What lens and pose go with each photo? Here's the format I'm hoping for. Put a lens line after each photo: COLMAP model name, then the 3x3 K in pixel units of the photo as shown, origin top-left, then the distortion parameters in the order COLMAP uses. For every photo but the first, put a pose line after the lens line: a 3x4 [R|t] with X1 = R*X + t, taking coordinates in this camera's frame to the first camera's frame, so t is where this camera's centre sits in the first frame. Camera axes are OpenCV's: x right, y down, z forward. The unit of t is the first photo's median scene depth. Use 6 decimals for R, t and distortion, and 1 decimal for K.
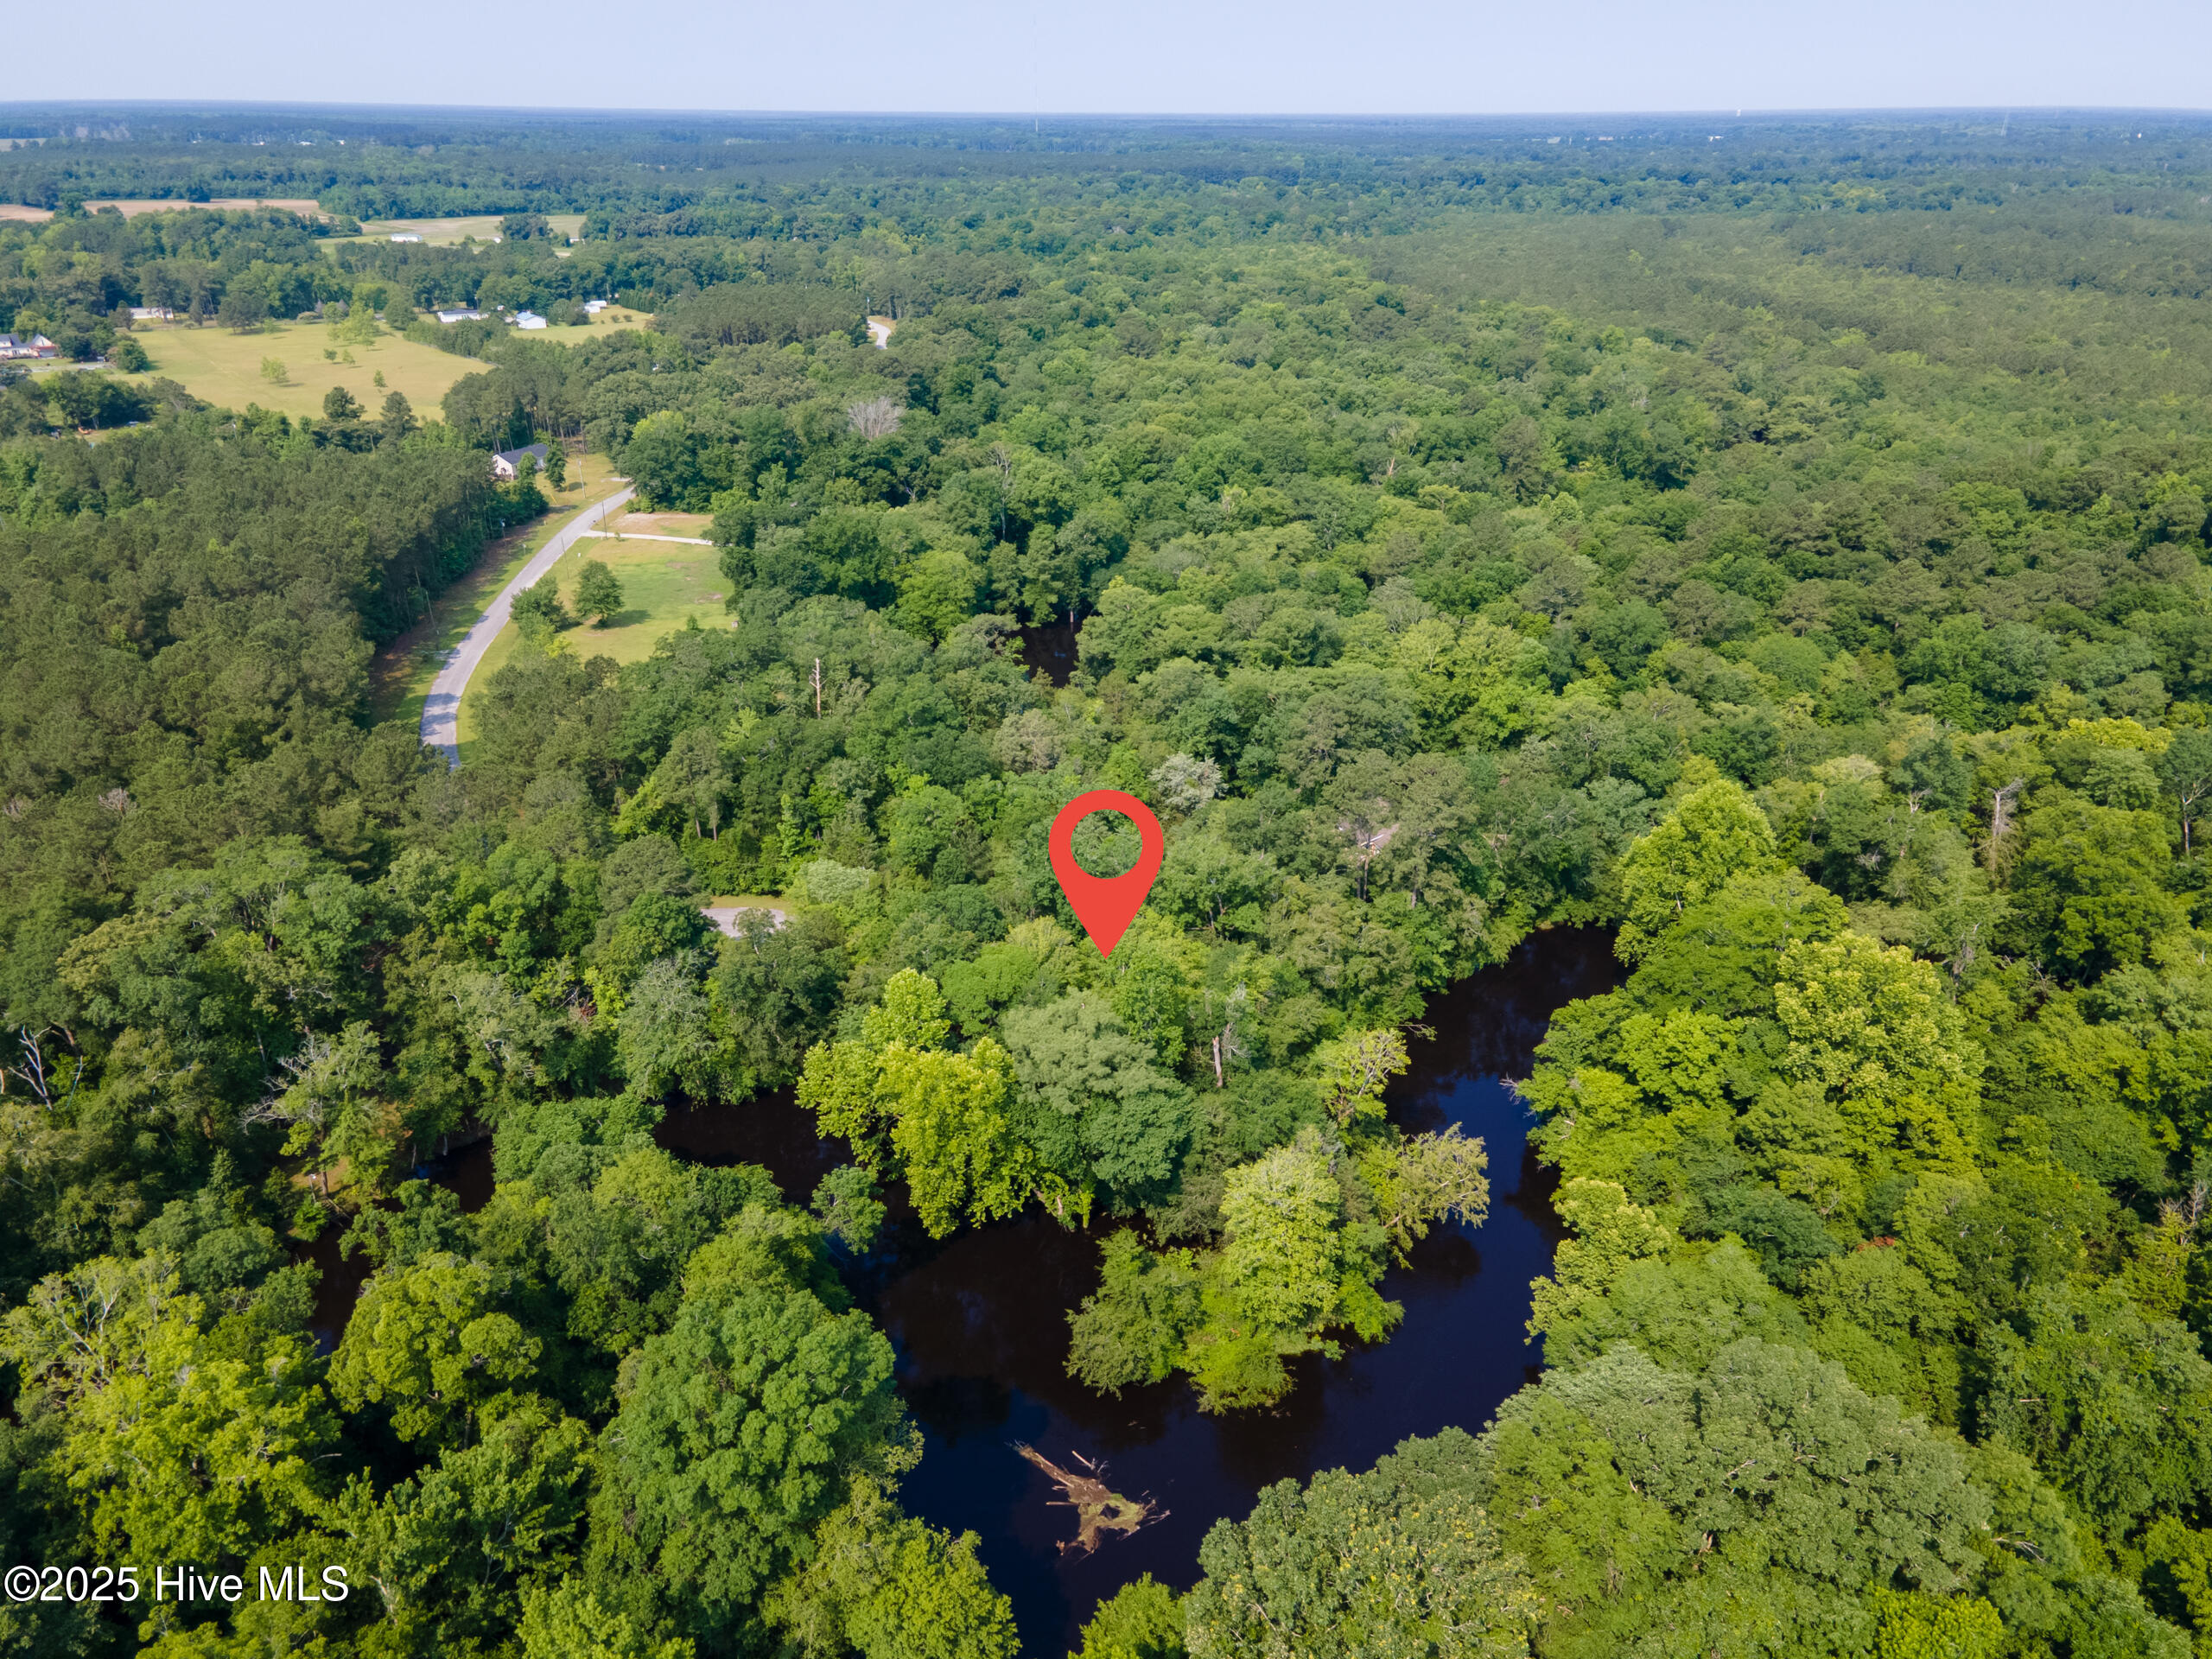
lens RADIAL K [[1606.0, 0, 1106.4], [0, 1606.0, 850.1], [0, 0, 1]] dist [0.011606, 0.053514]
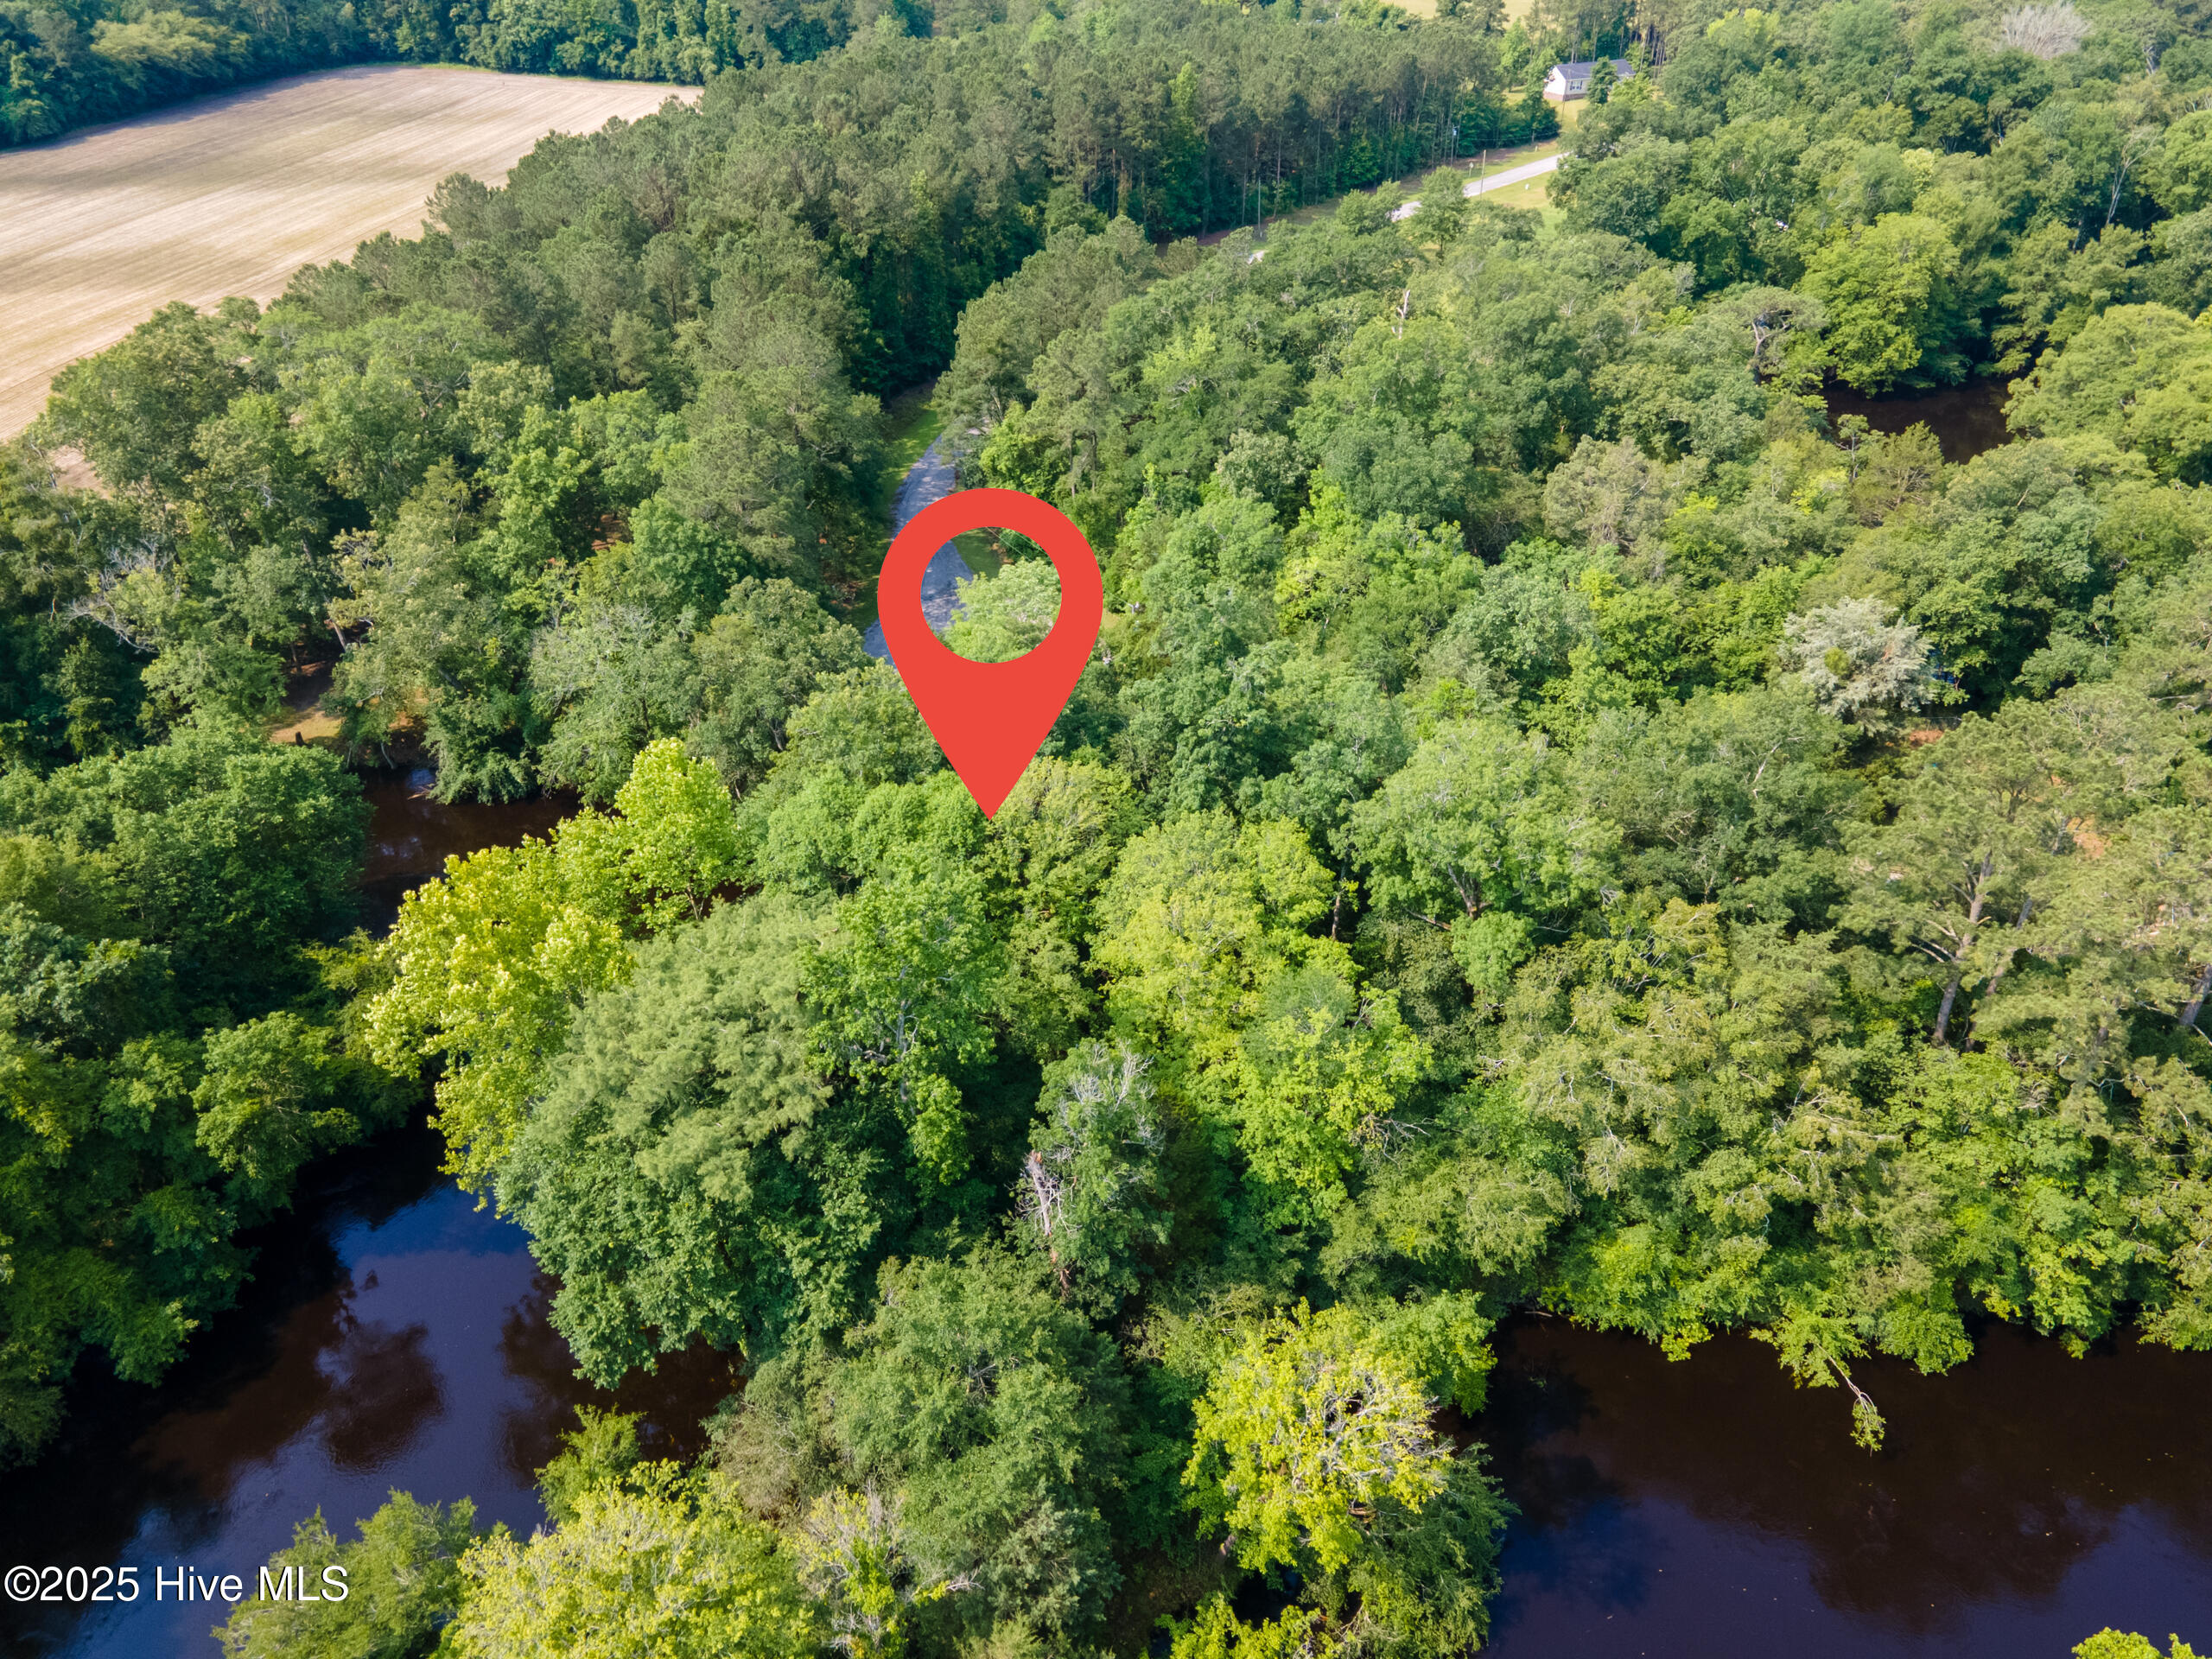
lens RADIAL K [[1606.0, 0, 1106.4], [0, 1606.0, 850.1], [0, 0, 1]] dist [0.011606, 0.053514]
pose [[0.696130, 0.389870, -0.602831, 0.114070], [-0.296384, 0.920867, 0.253299, -0.025011], [0.653881, 0.002340, 0.756594, 0.264527]]
